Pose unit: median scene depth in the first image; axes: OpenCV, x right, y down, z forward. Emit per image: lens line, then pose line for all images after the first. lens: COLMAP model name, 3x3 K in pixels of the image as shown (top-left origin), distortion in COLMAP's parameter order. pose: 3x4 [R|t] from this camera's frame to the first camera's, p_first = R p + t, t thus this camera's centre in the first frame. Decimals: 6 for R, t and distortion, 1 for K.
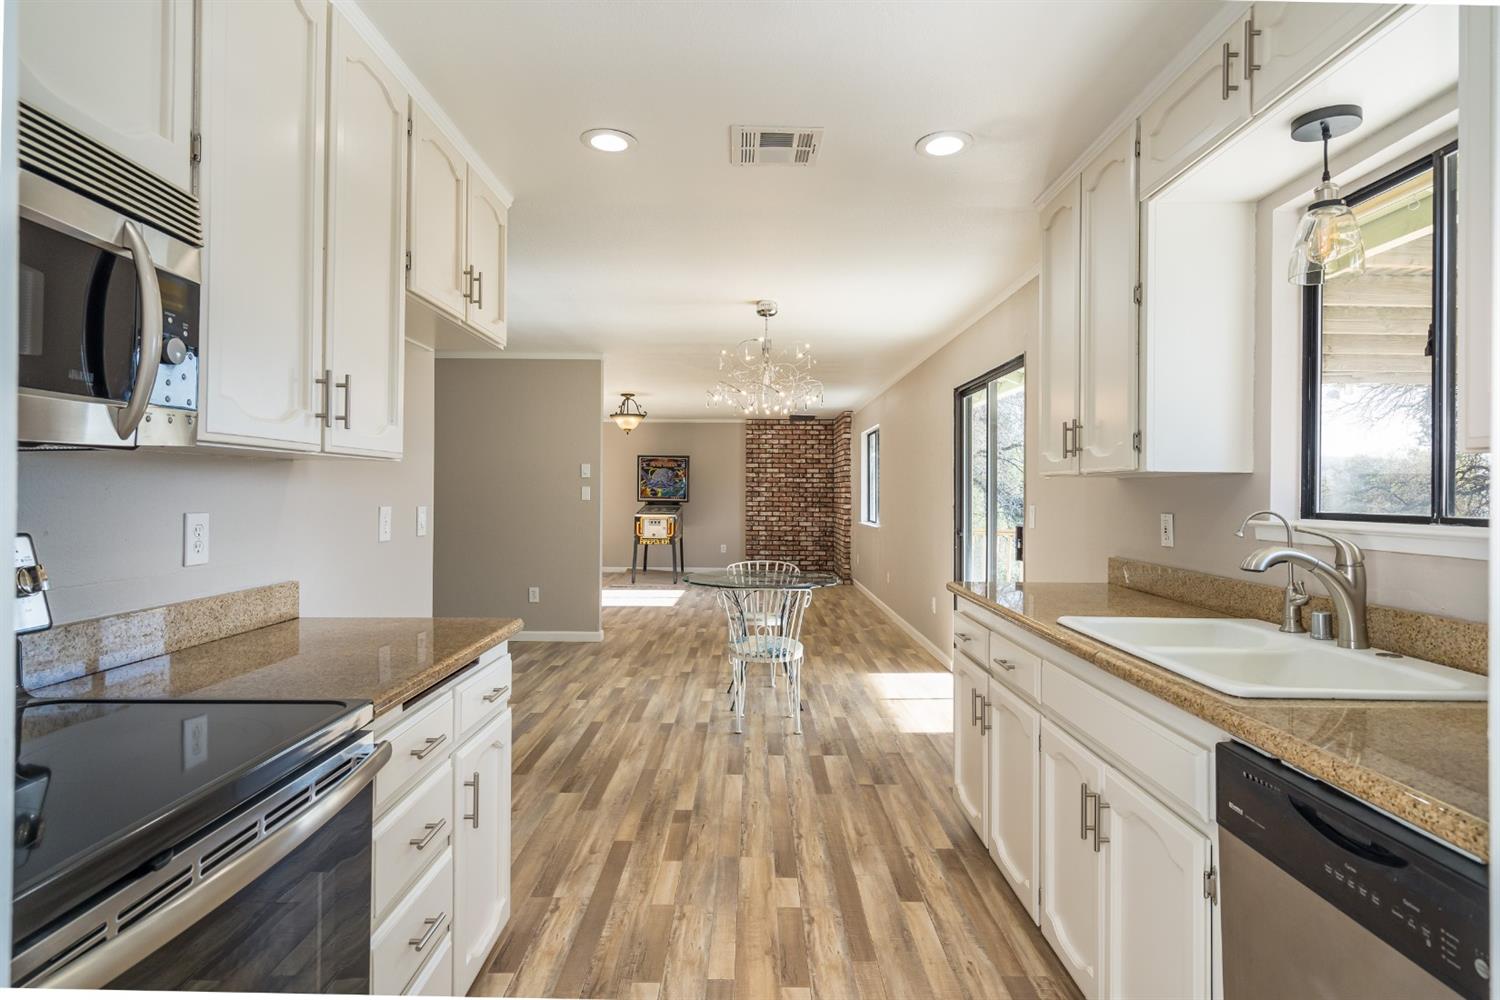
lens RADIAL K [[792.8, 0, 747.3], [0, 792.8, 492.7], [0, 0, 1]] dist [0.006145, 0.001395]
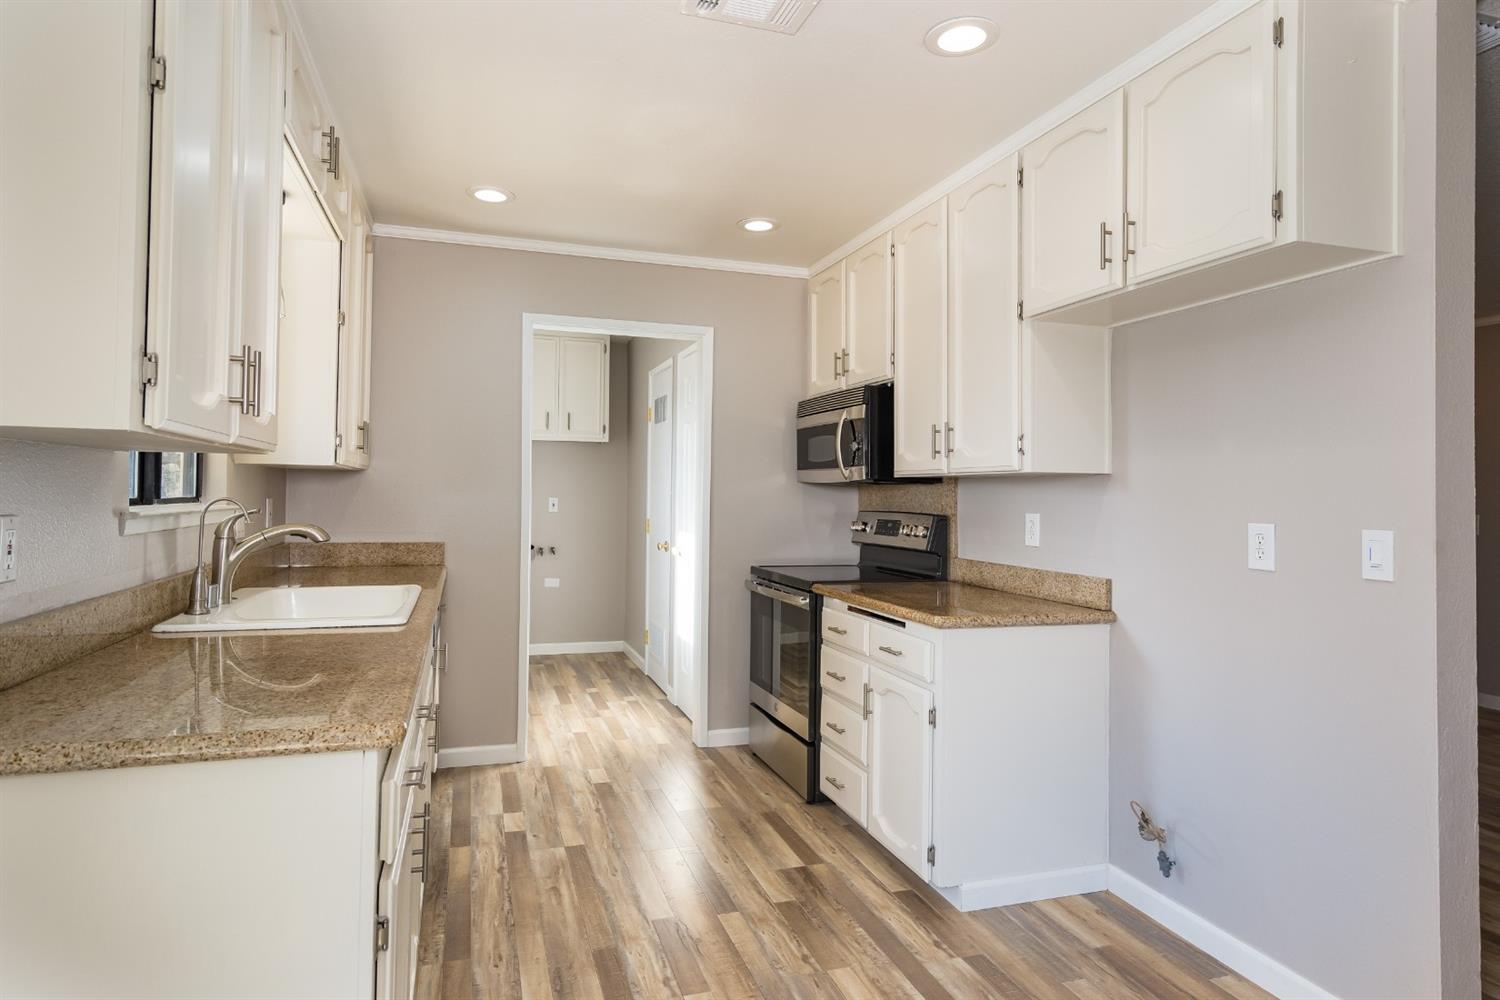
lens RADIAL K [[851.8, 0, 746.8], [0, 851.8, 480.2], [0, 0, 1]] dist [0.001020, -0.001287]
pose [[-0.950489, -0.029477, -0.309357, 0.267140], [-0.023787, 0.999472, -0.022152, 0.006786], [0.309846, -0.013697, -0.950688, 1.706344]]
